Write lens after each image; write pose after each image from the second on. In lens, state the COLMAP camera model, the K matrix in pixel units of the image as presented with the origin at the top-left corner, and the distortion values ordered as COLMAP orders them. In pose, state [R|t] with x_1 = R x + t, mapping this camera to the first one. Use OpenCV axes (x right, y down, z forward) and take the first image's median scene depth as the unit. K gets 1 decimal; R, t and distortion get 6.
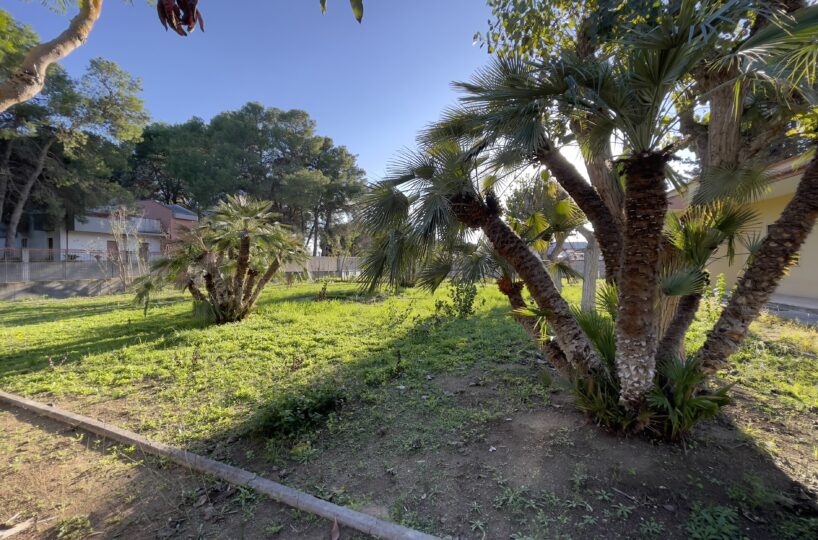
lens RADIAL K [[356.6, 0, 409.0], [0, 356.6, 270.0], [0, 0, 1]] dist [0.002383, 0.001185]
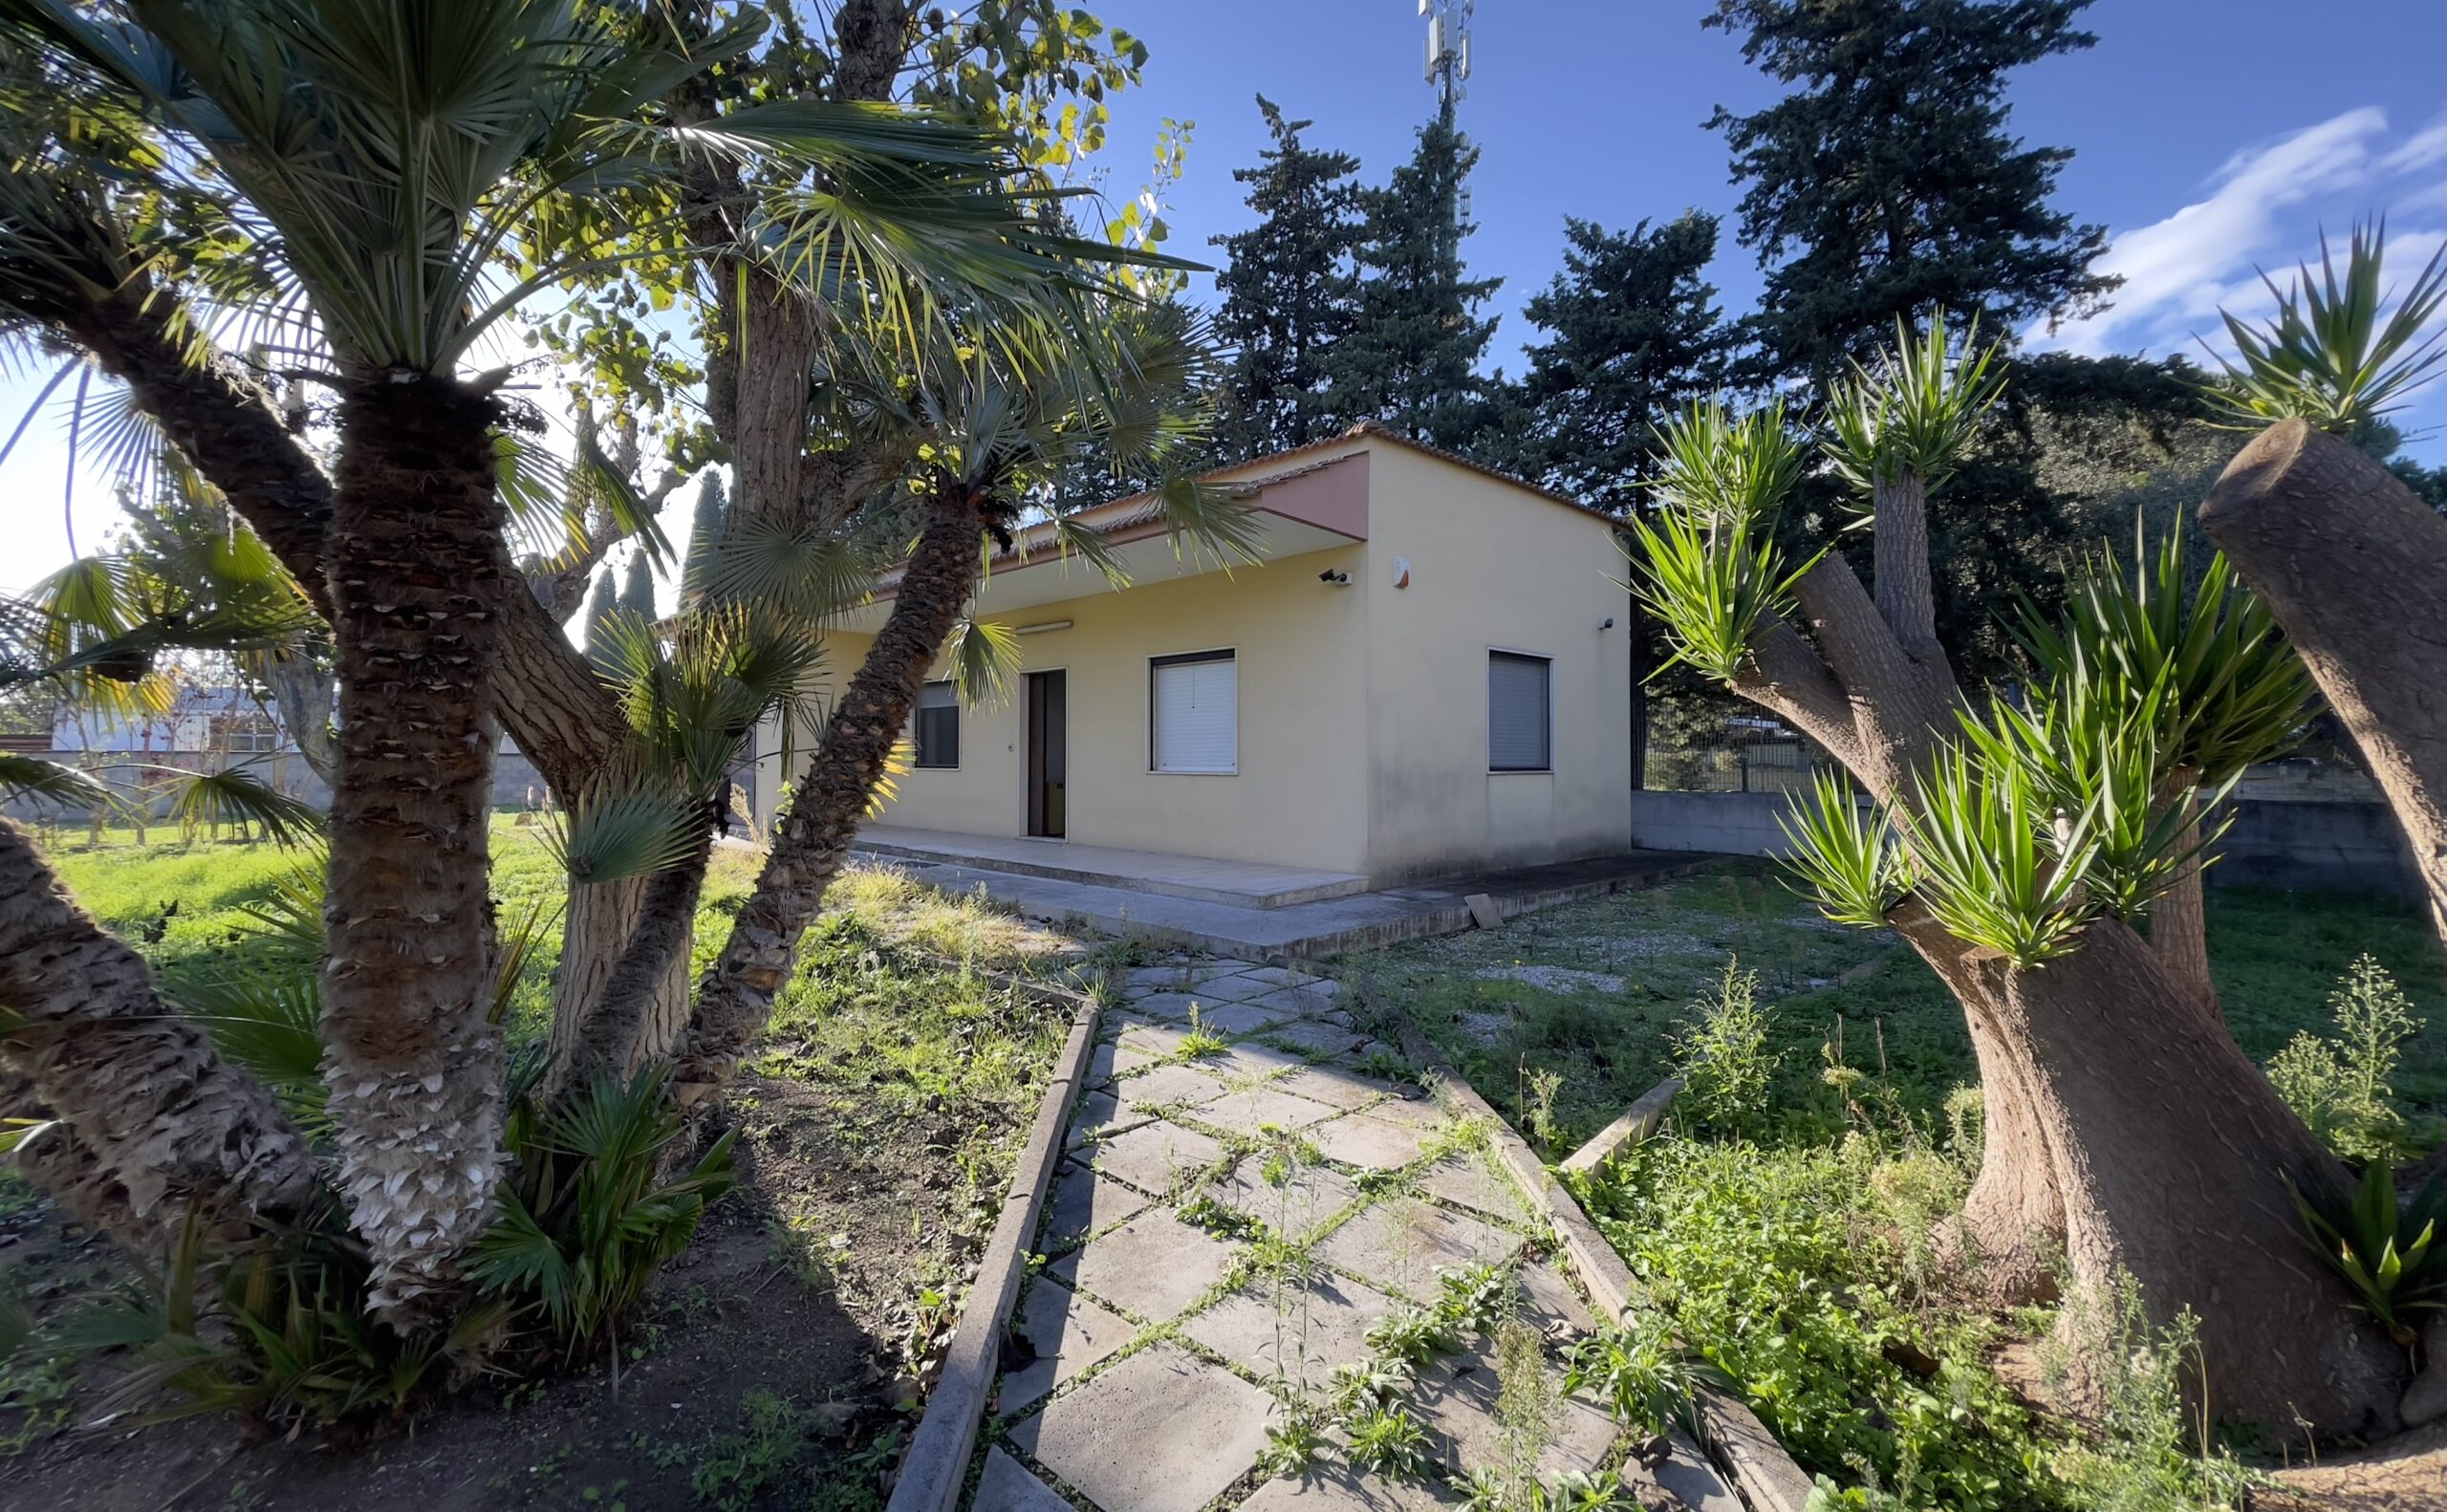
lens RADIAL K [[1023.3, 0, 1208.7], [0, 1023.3, 751.4], [0, 0, 1]] dist [0.001357, 0.000767]
pose [[0.490778, 0.012827, 0.871190, 0.214927], [0.011702, 0.999704, -0.021311, -0.017499], [-0.871206, 0.020654, 0.490483, 0.084618]]
